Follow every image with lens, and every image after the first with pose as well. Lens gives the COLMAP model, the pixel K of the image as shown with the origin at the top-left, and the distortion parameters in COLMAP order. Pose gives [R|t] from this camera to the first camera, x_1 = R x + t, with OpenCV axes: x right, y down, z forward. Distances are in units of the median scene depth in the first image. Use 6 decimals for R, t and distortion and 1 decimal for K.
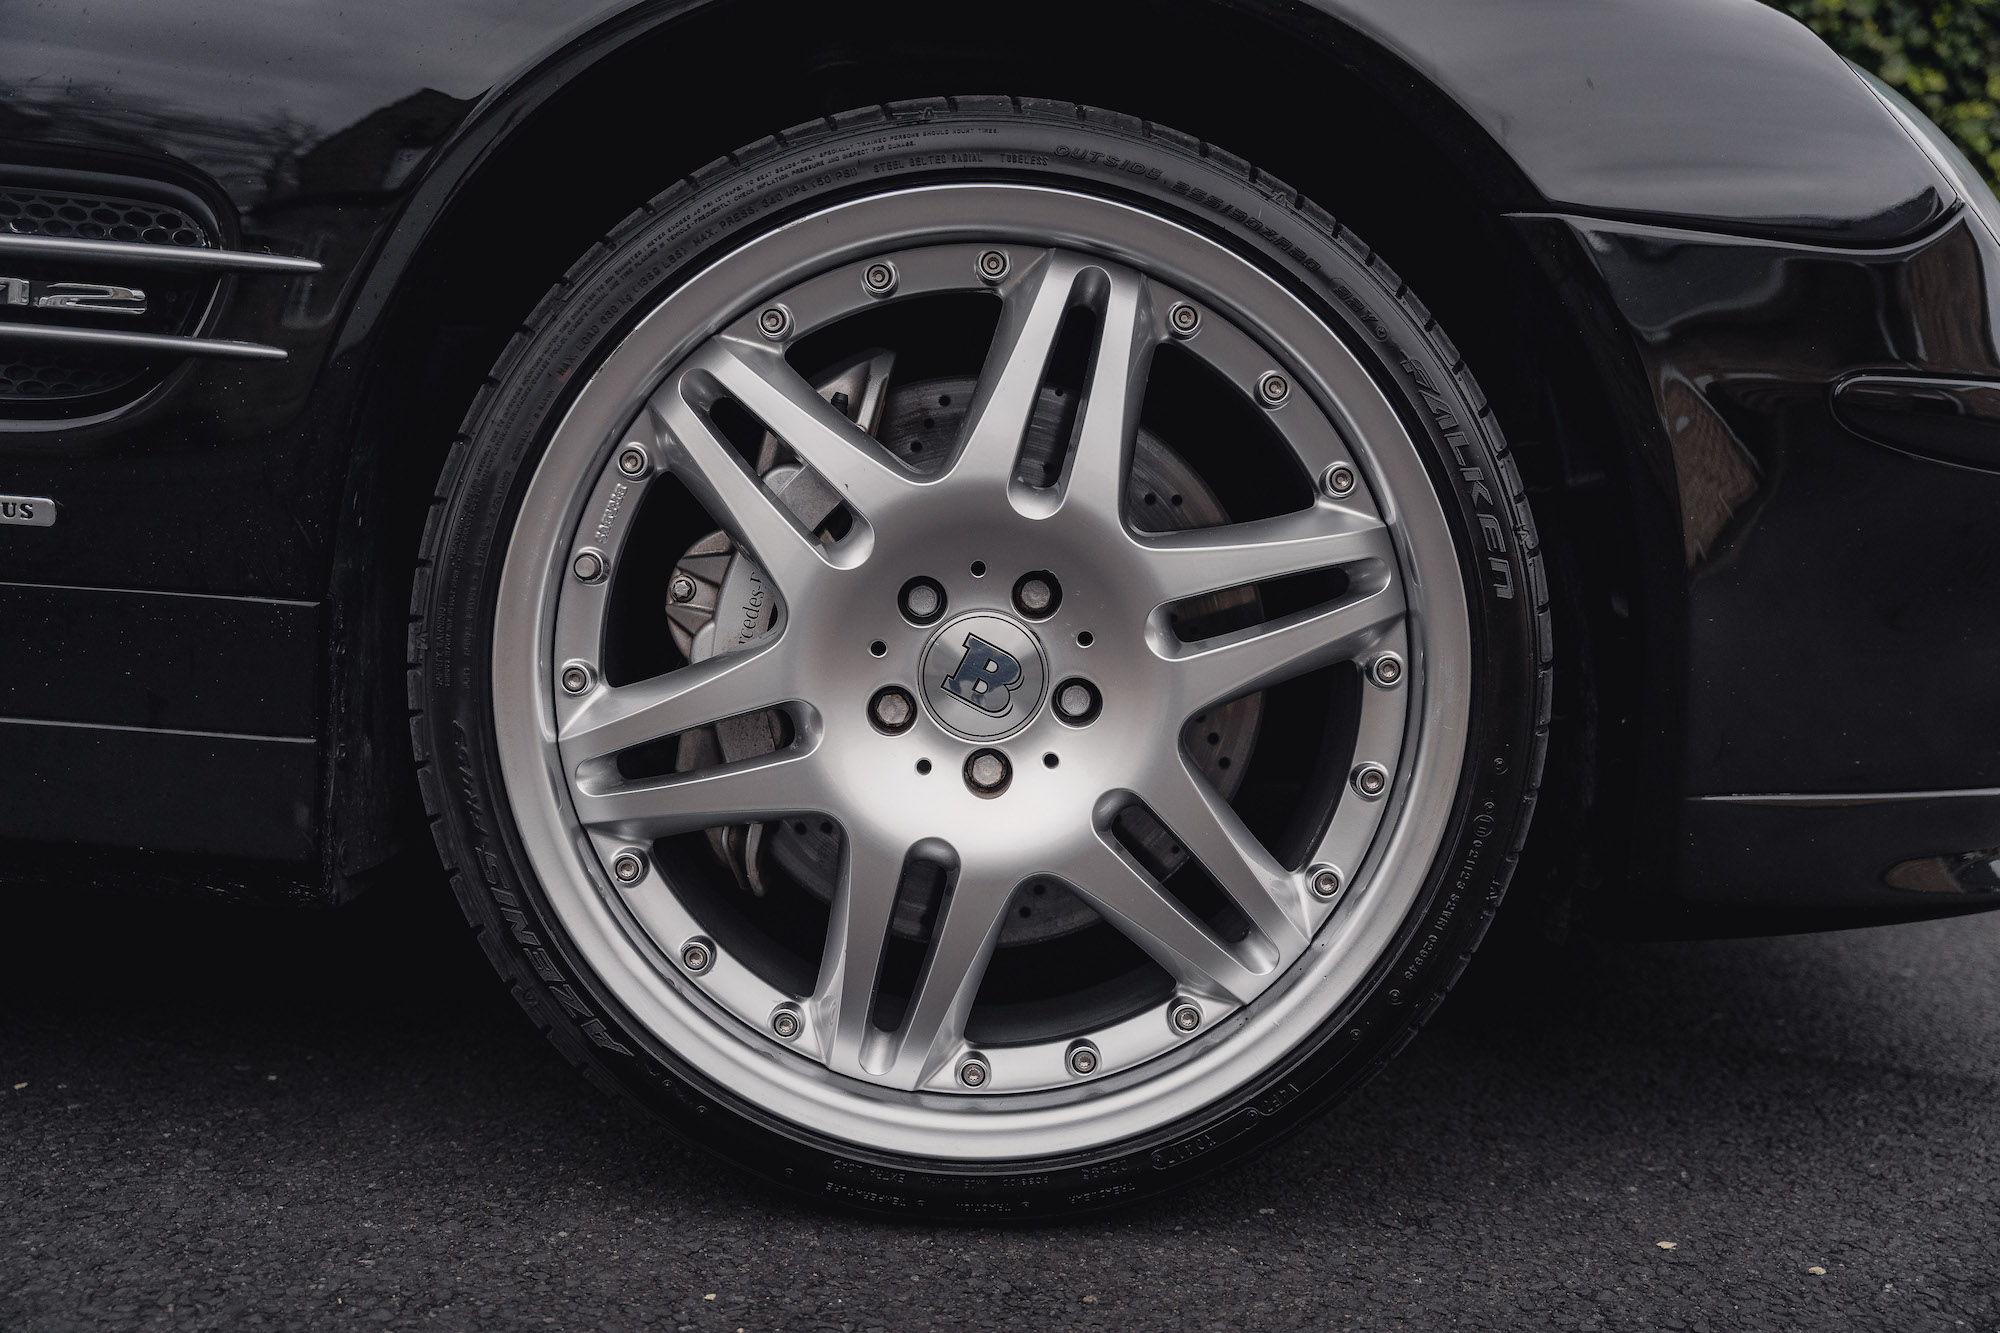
lens RADIAL K [[1926.7, 0, 1000.0], [0, 1926.7, 666.5], [0, 0, 1]] dist [-0.011098, 0.004921]
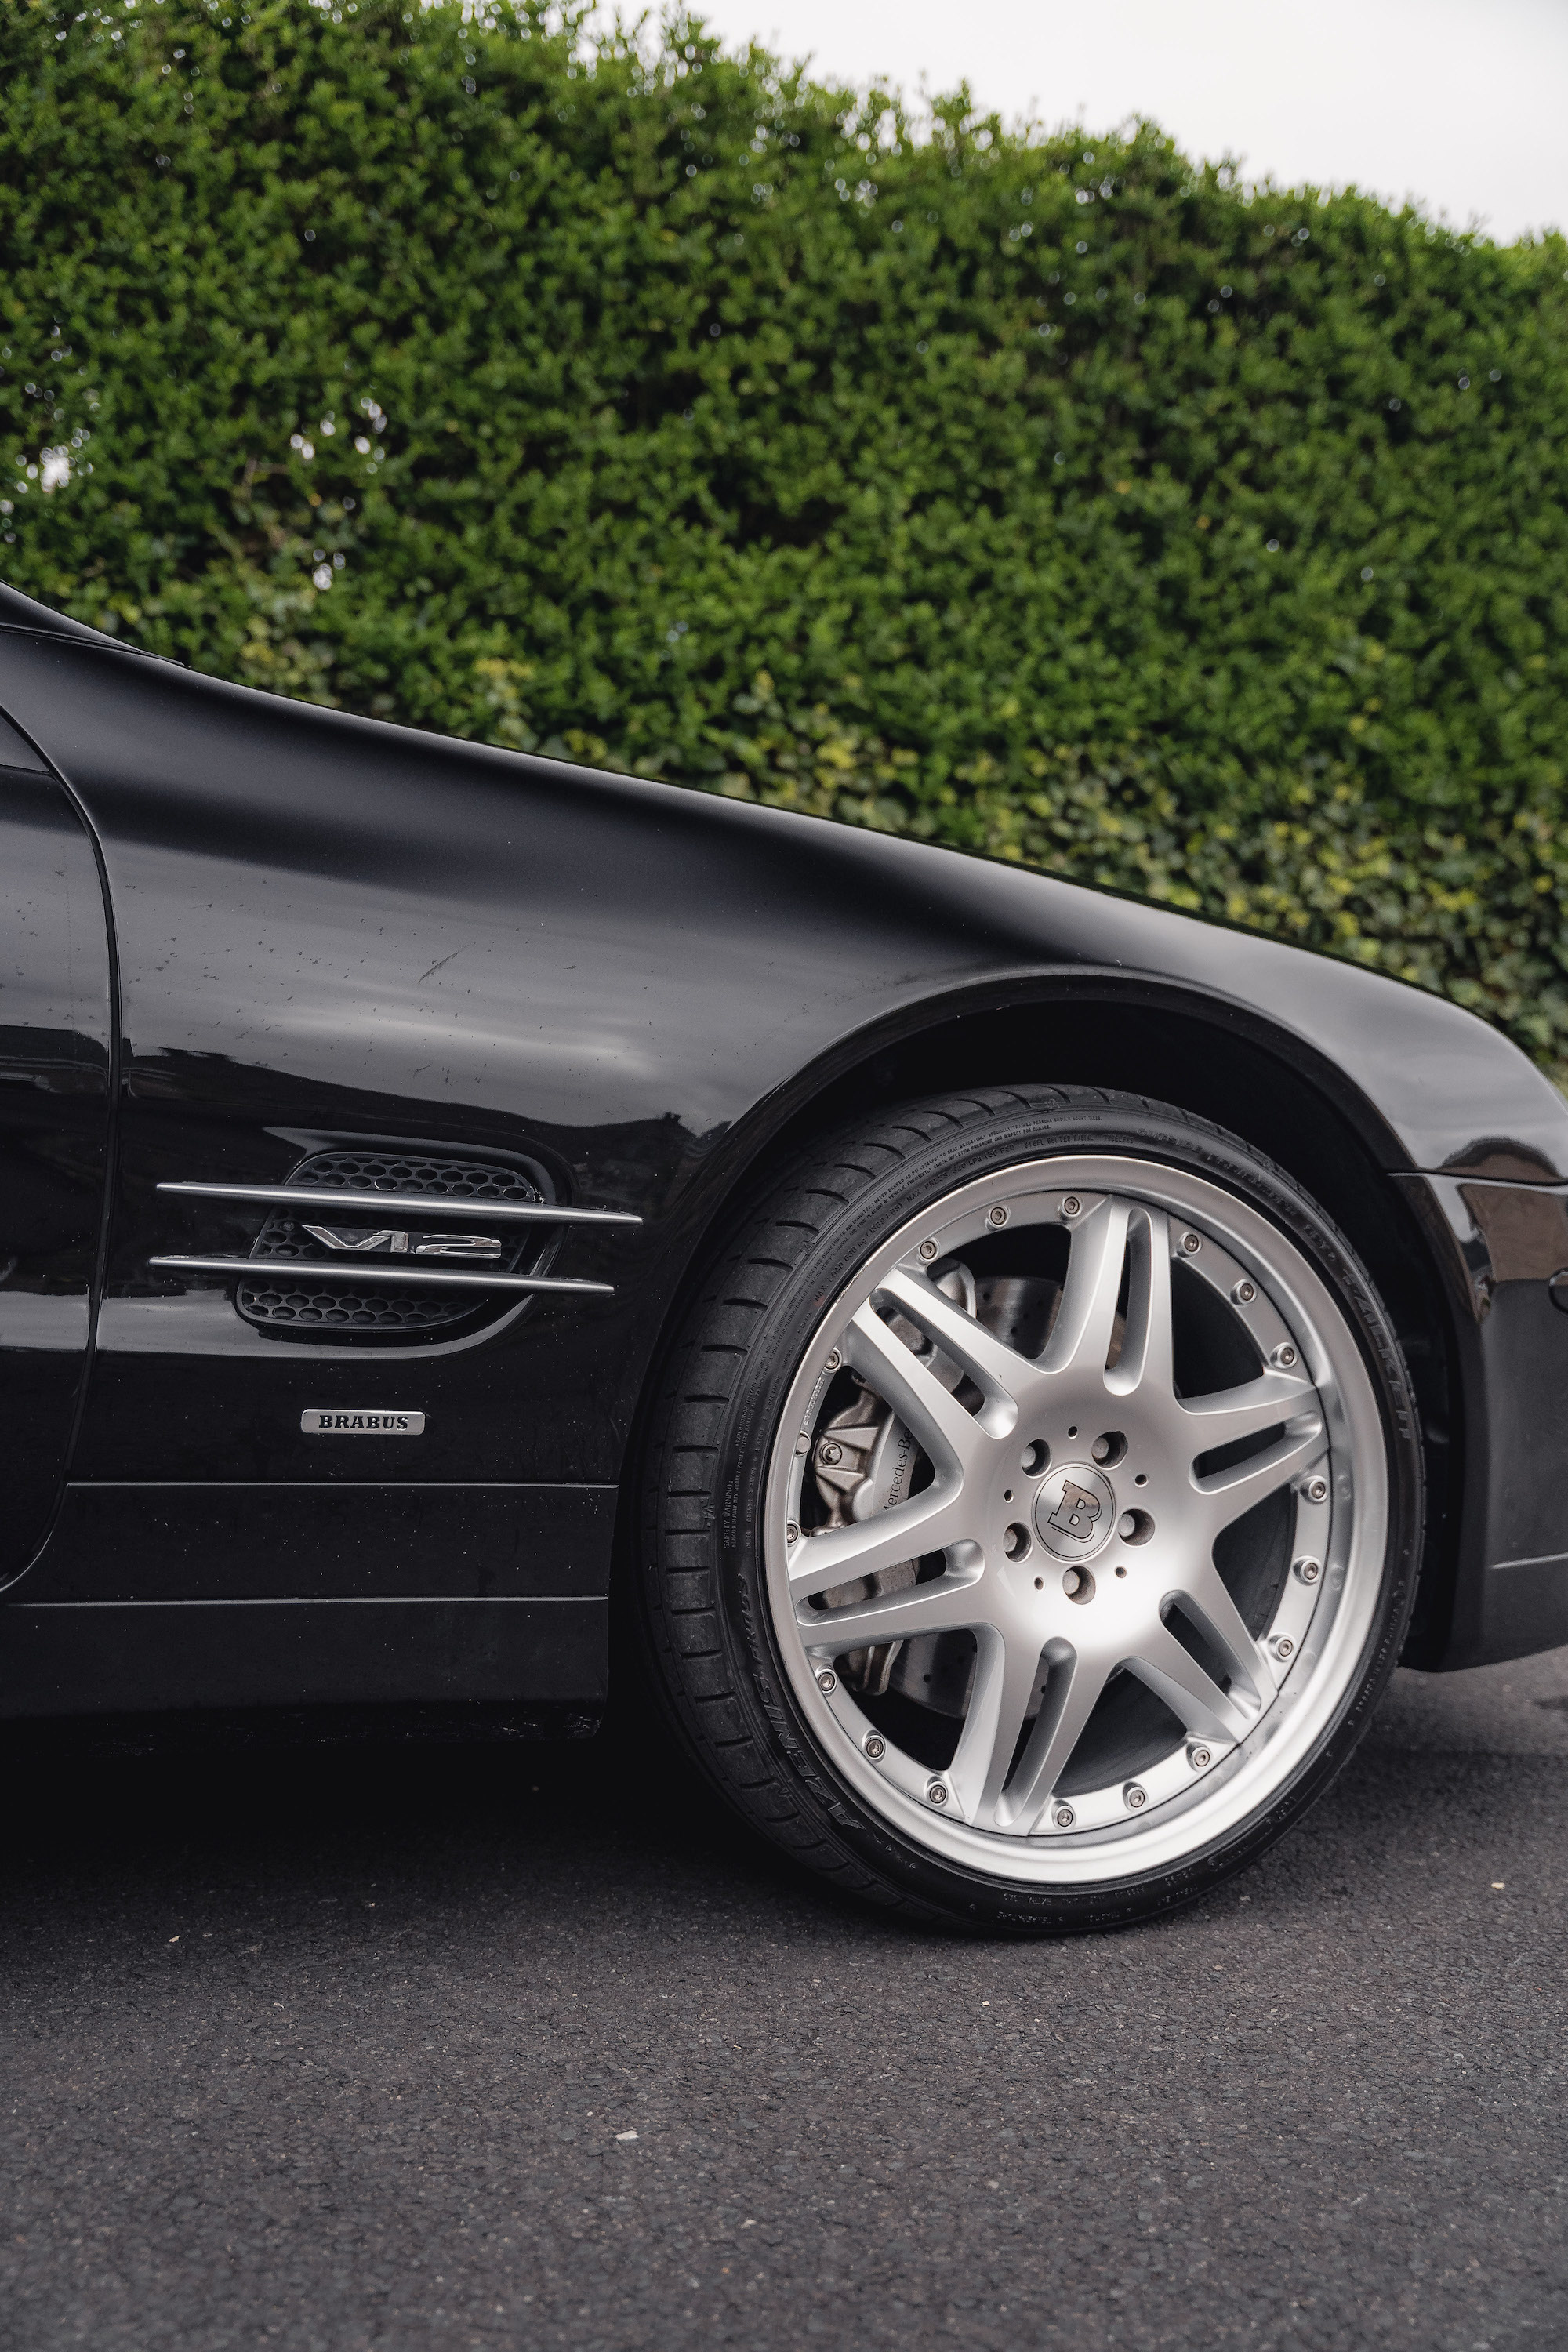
lens RADIAL K [[2215.8, 0, 783.7], [0, 2215.8, 1208.6], [0, 0, 1]] dist [0.008507, -0.010561]
pose [[0.926134, -0.007628, 0.377119, -0.773595], [0.039862, 0.996176, -0.077745, -0.092905], [-0.375084, 0.087035, 0.922896, -0.362077]]
